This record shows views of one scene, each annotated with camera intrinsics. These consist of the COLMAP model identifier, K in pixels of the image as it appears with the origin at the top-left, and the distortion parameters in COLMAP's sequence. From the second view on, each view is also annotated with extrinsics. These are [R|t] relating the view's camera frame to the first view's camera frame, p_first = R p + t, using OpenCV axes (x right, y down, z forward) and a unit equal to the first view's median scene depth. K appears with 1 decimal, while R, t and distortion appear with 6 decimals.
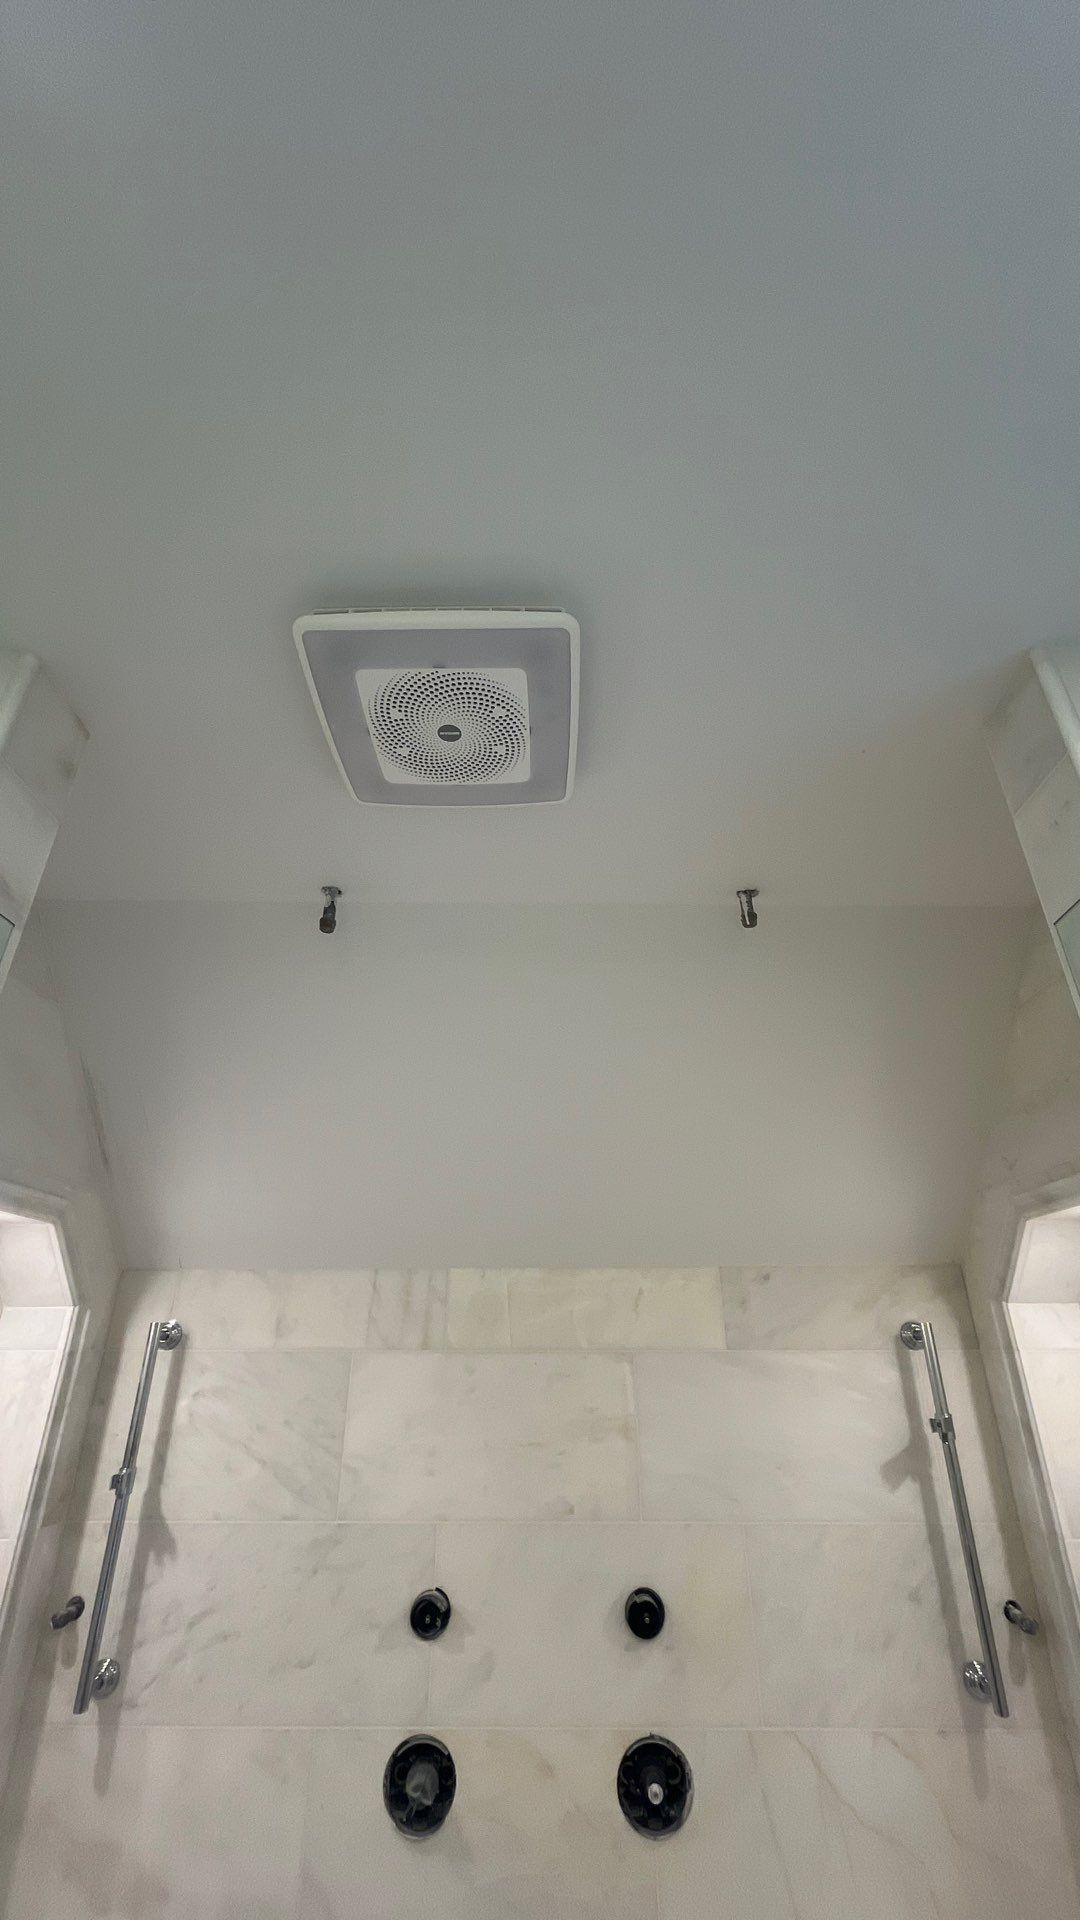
lens RADIAL K [[774.5, 0, 542.5], [0, 774.5, 964.8], [0, 0, 1]] dist [-0.000713, -0.000116]
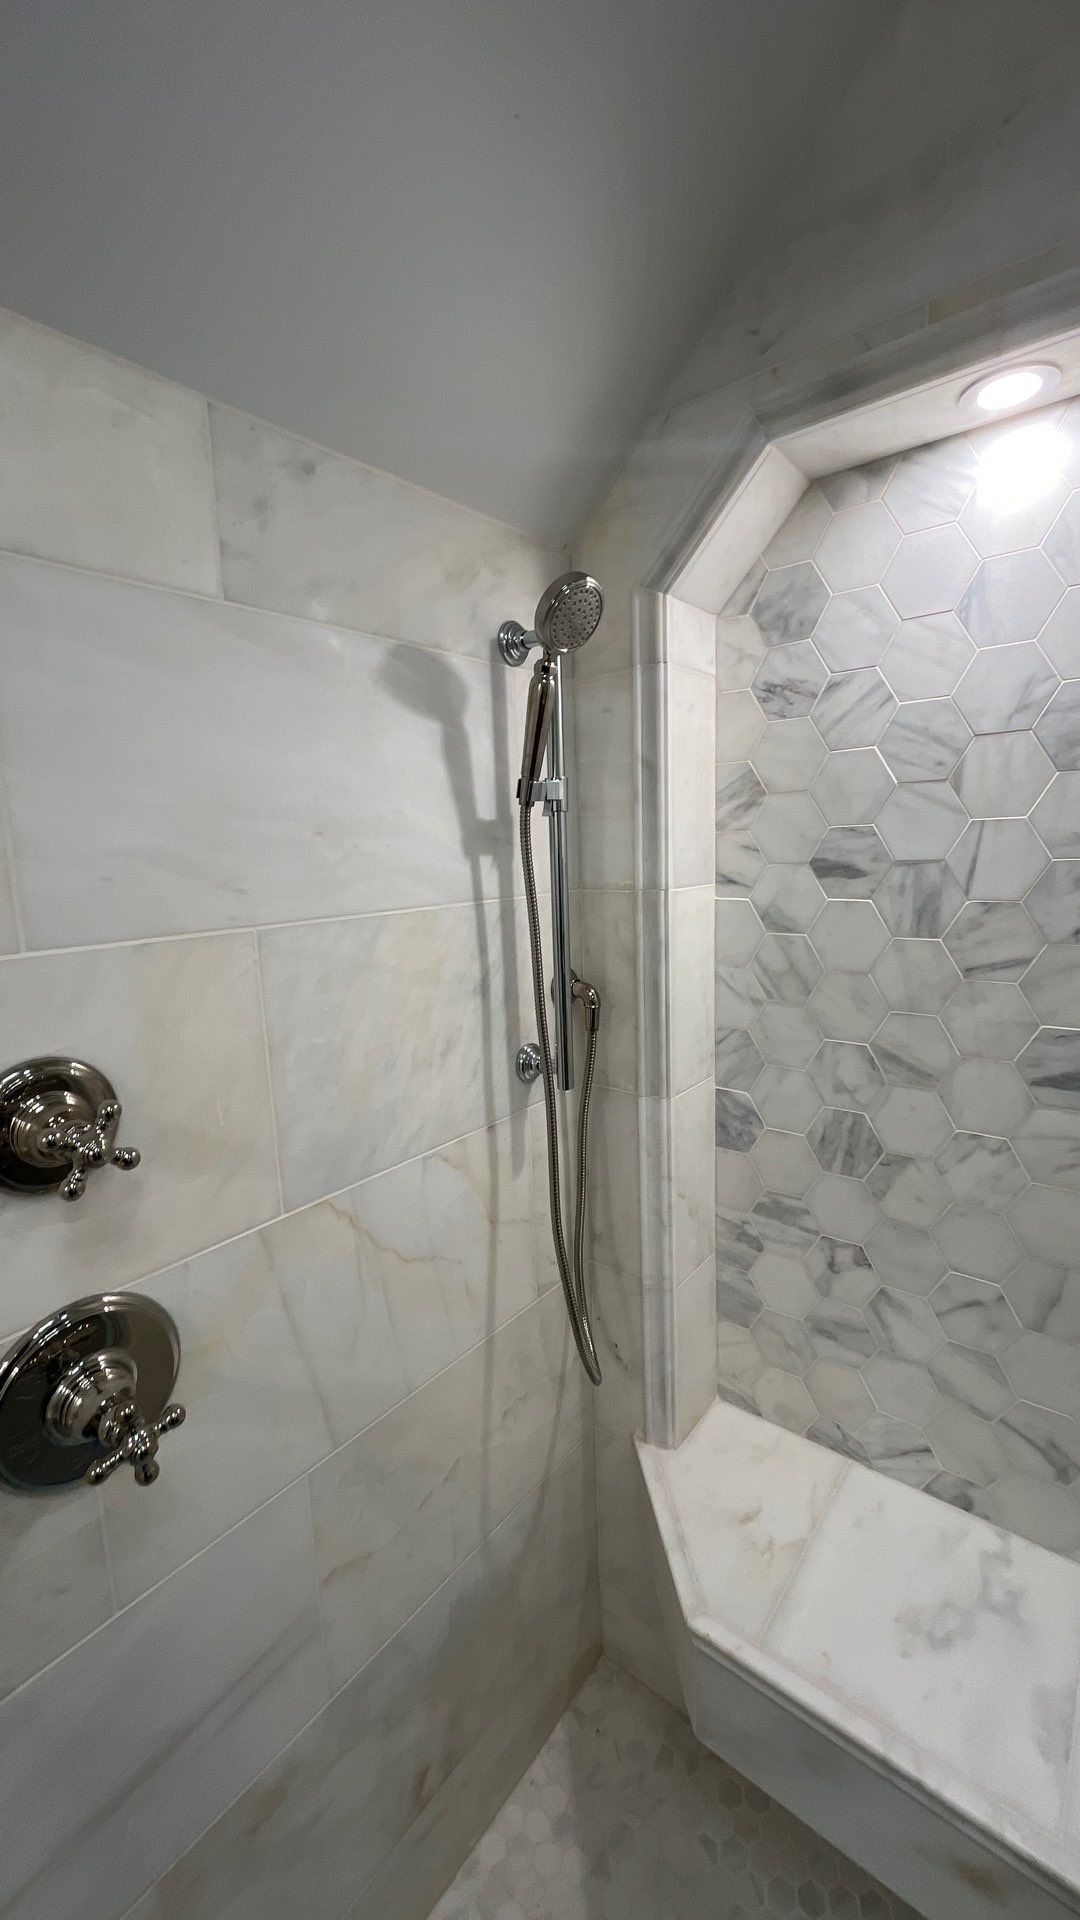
lens RADIAL K [[774.5, 0, 542.5], [0, 774.5, 964.8], [0, 0, 1]] dist [-0.000713, -0.000116]
pose [[0.623629, -0.144352, 0.768277, -0.013259], [-0.315469, 0.852746, 0.416297, 0.467453], [-0.715238, -0.501983, 0.486259, 0.603009]]
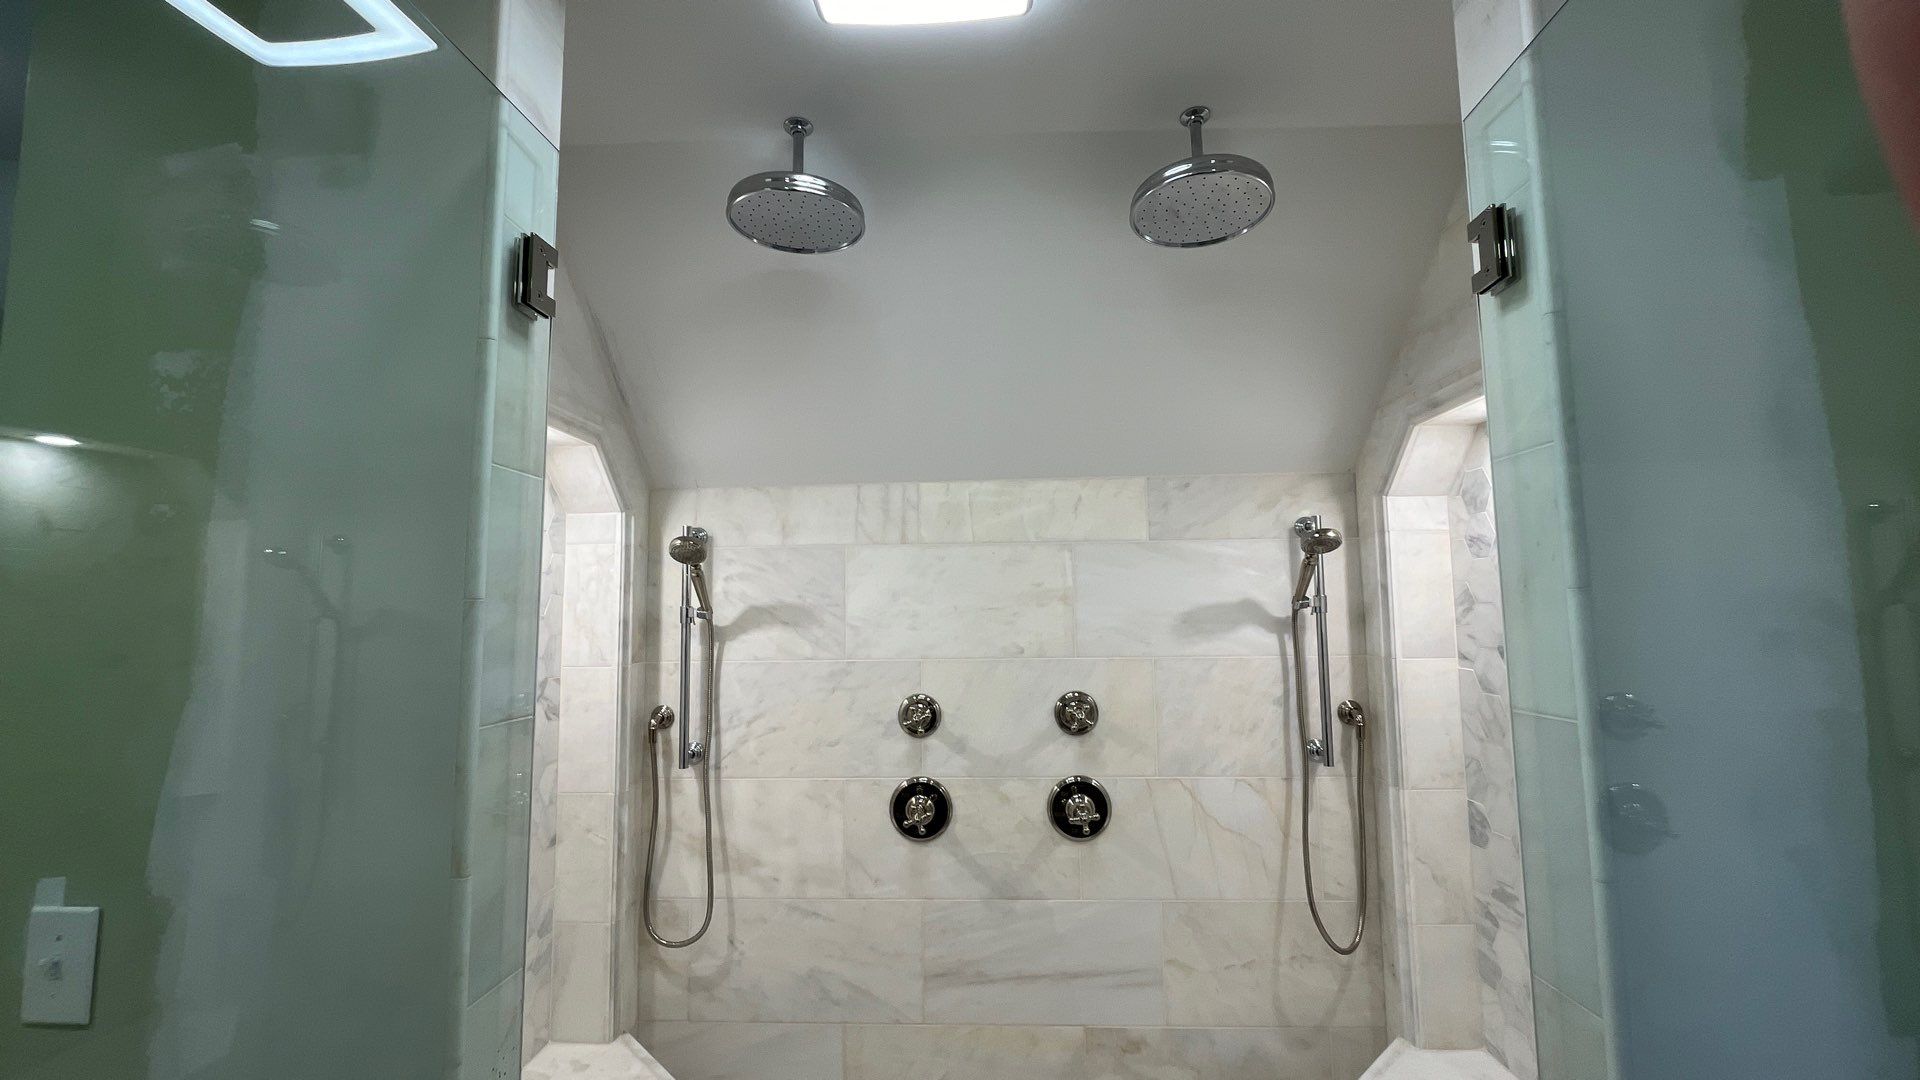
lens RADIAL K [[774.5, 0, 954.0], [0, 774.5, 541.0], [0, 0, 1]] dist [-0.000713, -0.000116]
pose [[0.999311, -0.014625, -0.034098, -0.031076], [0.025975, 0.931999, 0.361530, 0.049775], [0.026492, -0.362167, 0.931737, -0.163280]]
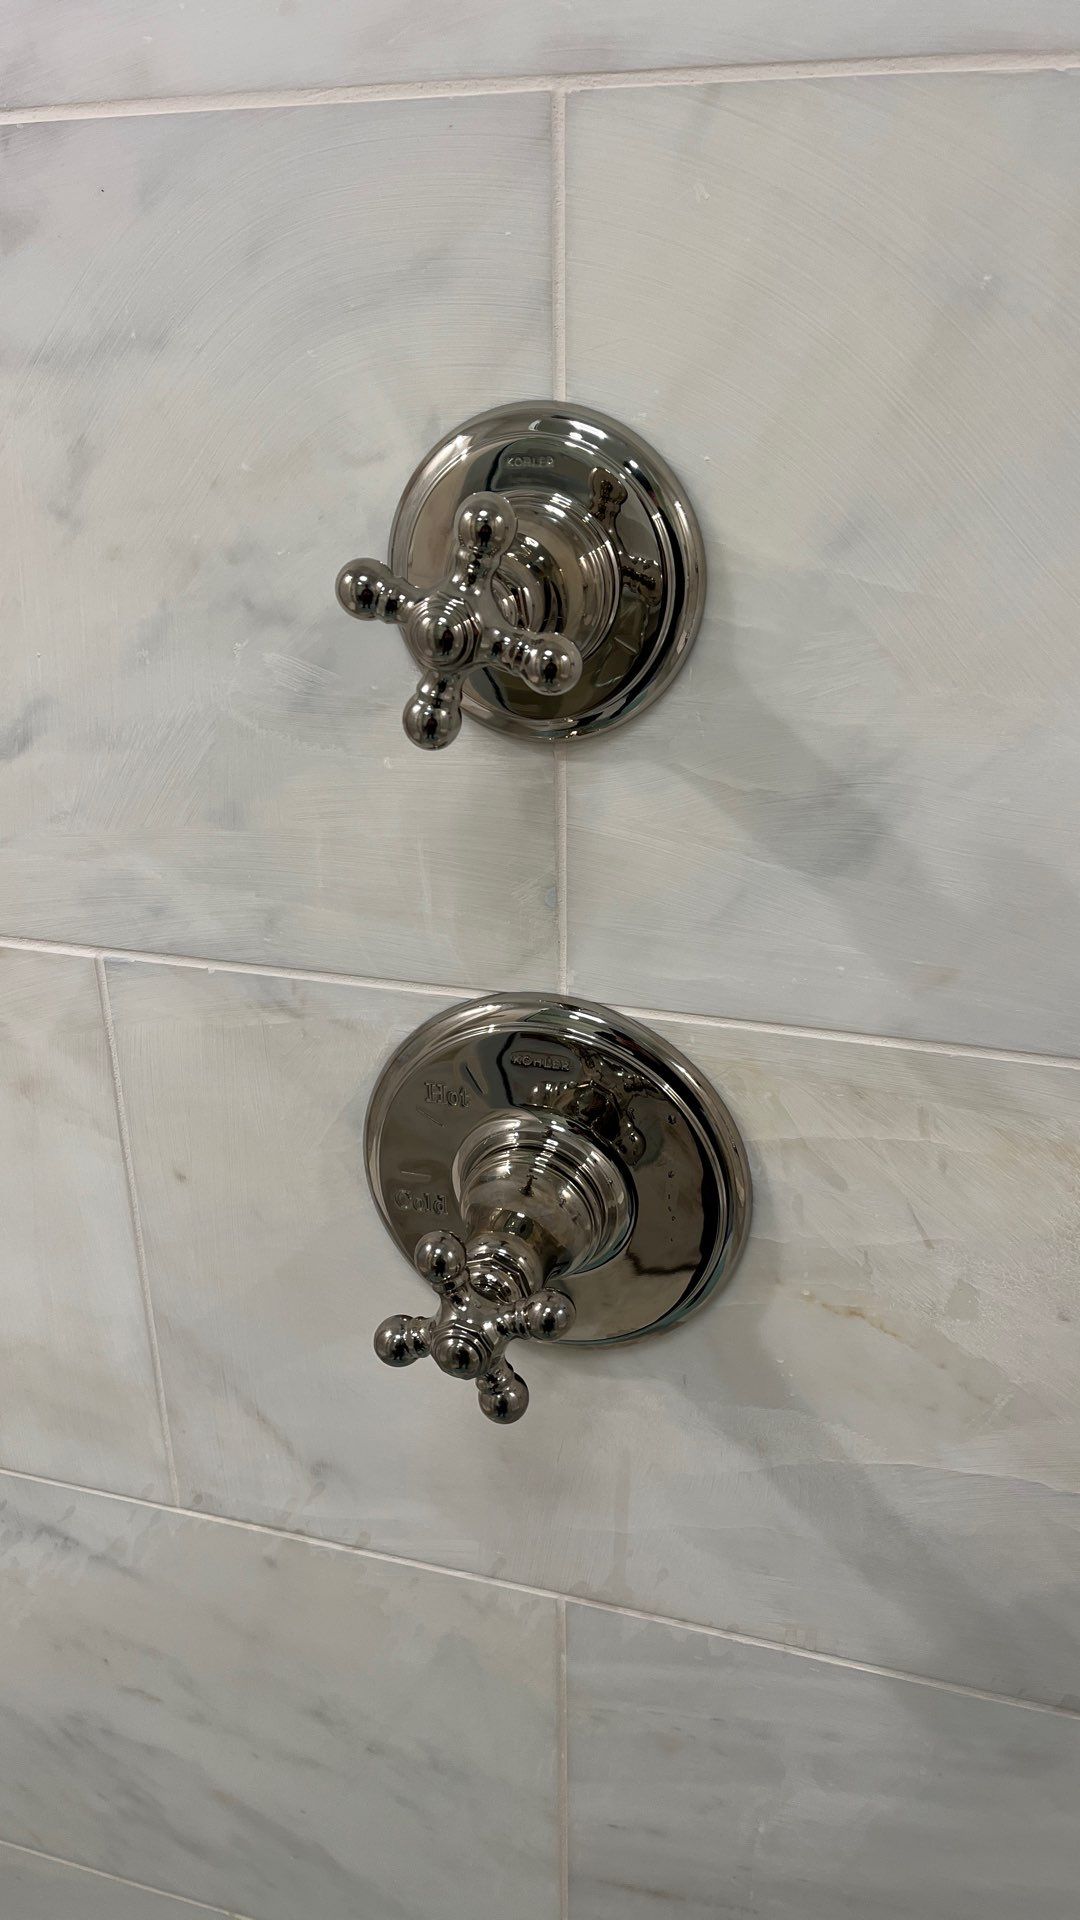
lens RADIAL K [[1452.5, 0, 540.0], [0, 1452.5, 960.0], [0, 0, 1]] dist [0.012378, 0.001351]
pose [[0.962277, 0.097903, -0.253846, -0.049137], [0.129157, 0.656801, 0.742920, 0.614874], [0.239460, -0.747681, 0.619380, 0.688102]]
